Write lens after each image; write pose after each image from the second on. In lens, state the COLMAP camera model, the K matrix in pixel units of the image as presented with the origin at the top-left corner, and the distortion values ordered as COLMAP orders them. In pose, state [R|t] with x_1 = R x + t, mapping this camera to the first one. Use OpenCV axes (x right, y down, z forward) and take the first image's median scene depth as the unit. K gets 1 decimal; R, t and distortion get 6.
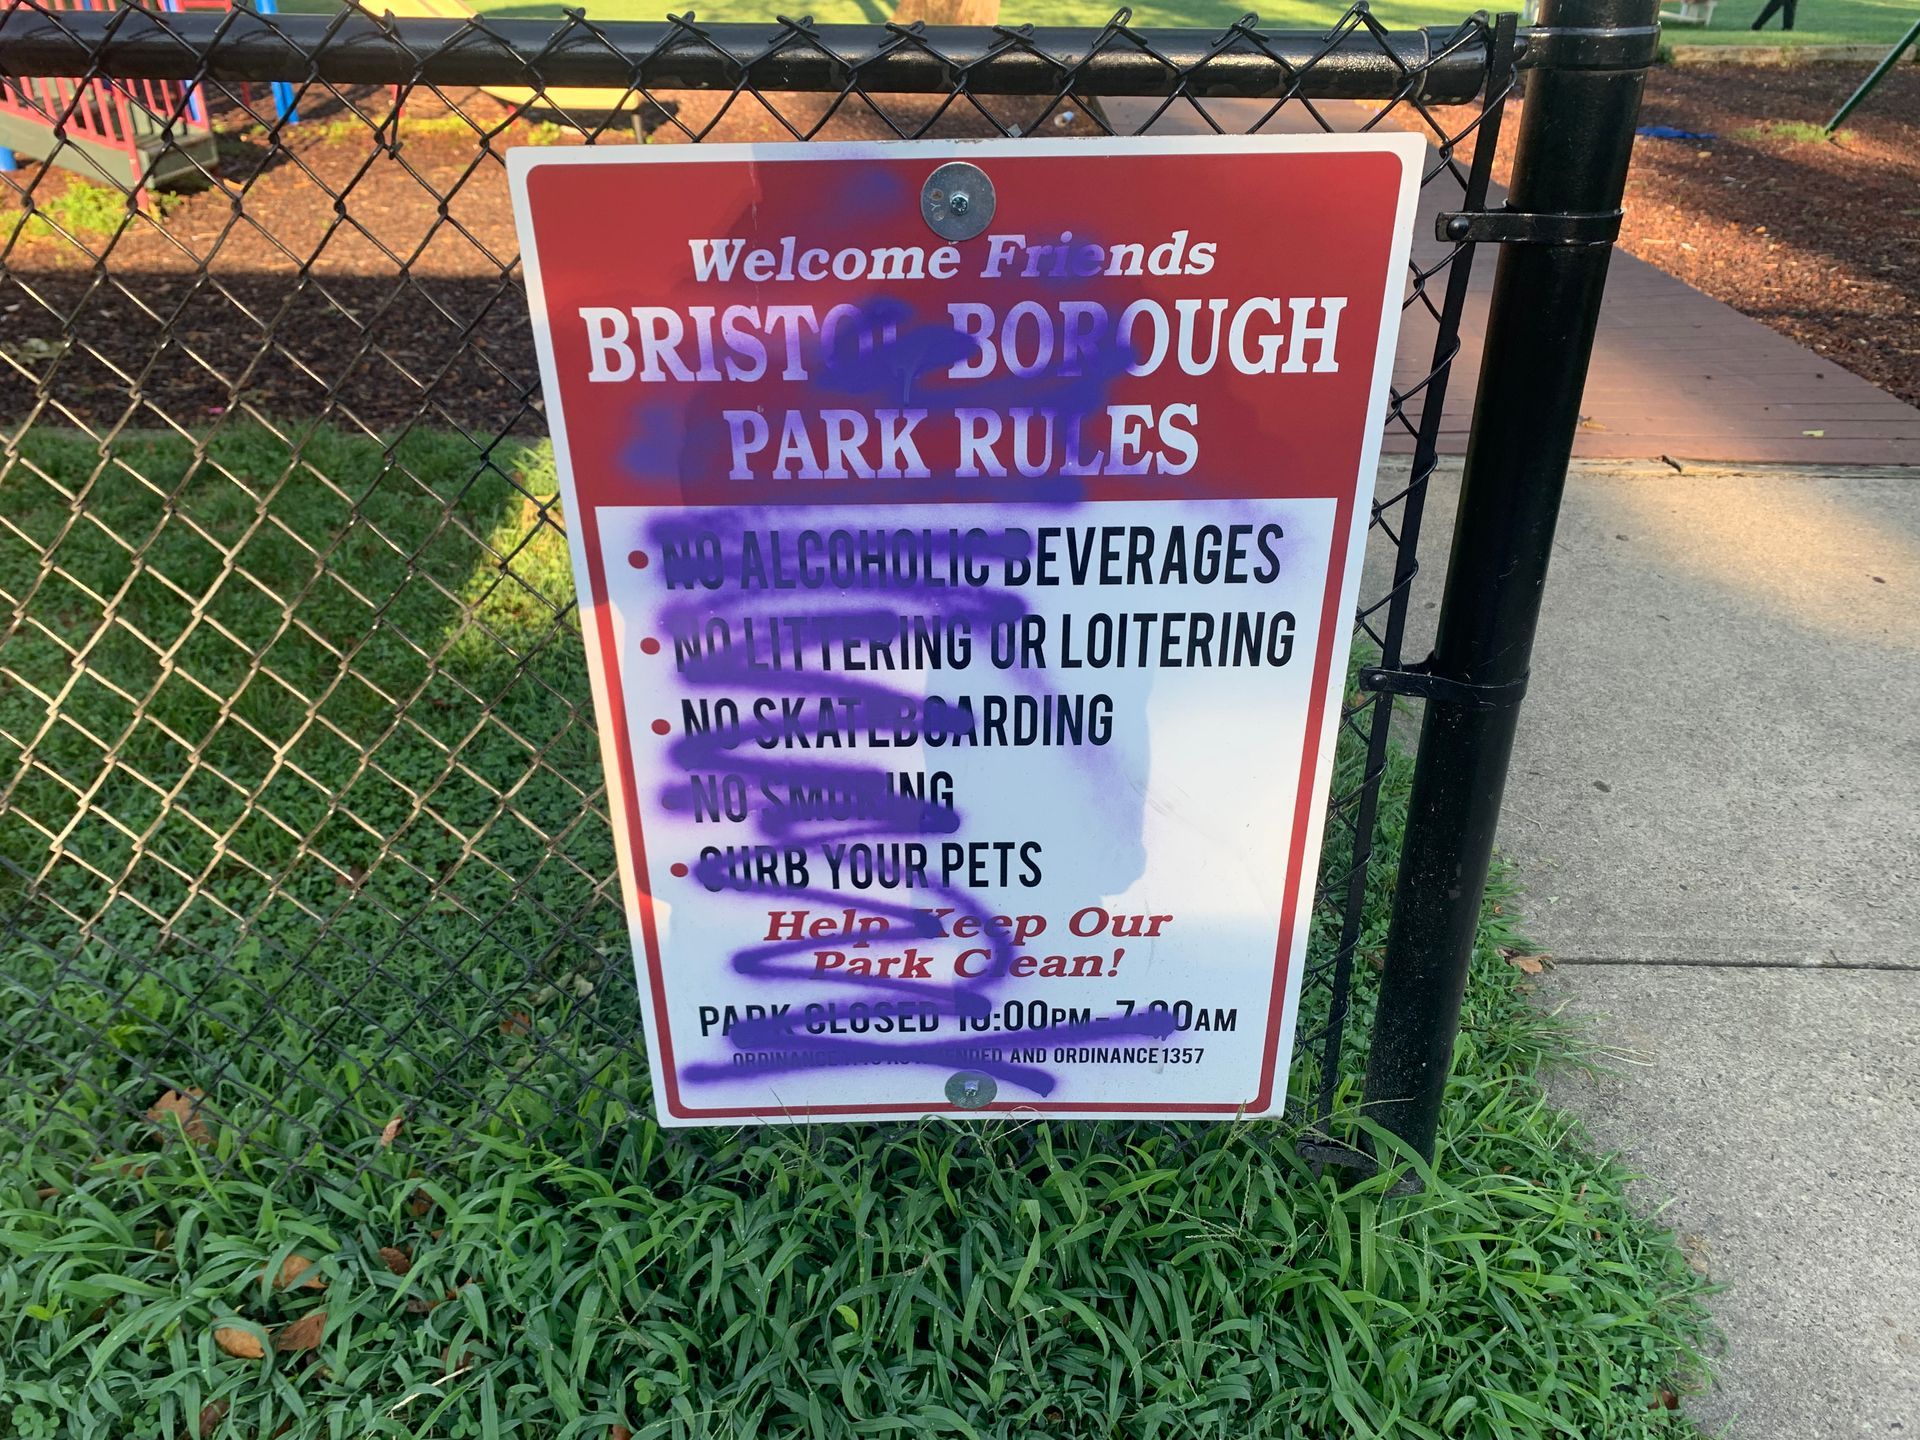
lens RADIAL K [[1431.0, 0, 967.5], [0, 1431.0, 709.0], [0, 0, 1]] dist [0.040433, -0.042062]
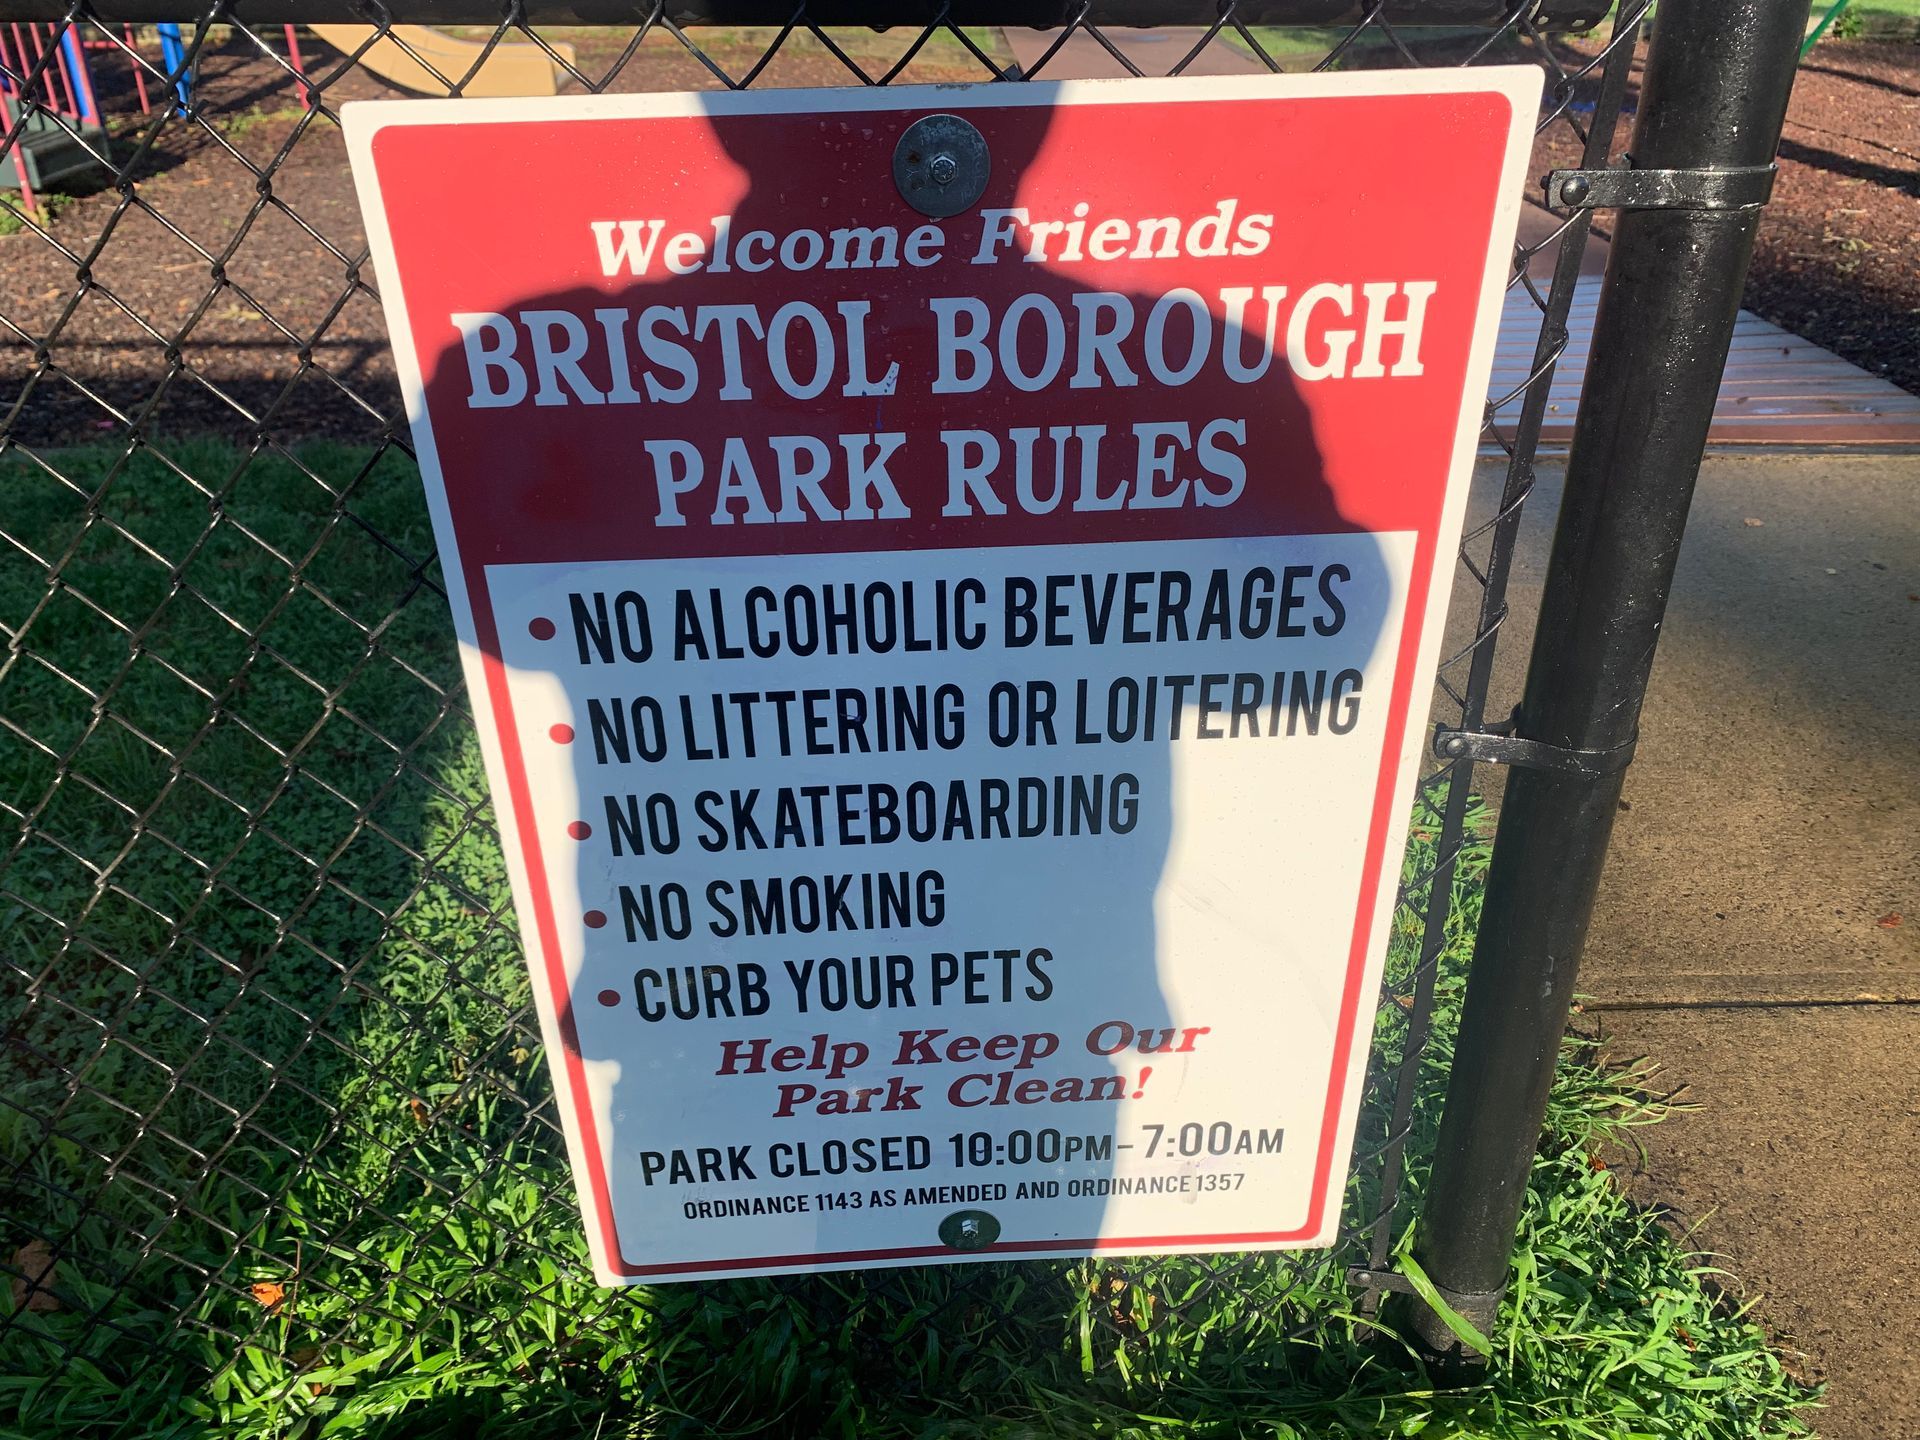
lens RADIAL K [[1431.0, 0, 967.5], [0, 1431.0, 709.0], [0, 0, 1]] dist [0.040433, -0.042062]
pose [[0.998838, -0.030111, 0.037619, -0.026849], [0.029848, 0.999526, 0.007548, -0.058915], [-0.037829, -0.006416, 0.999264, 0.198628]]
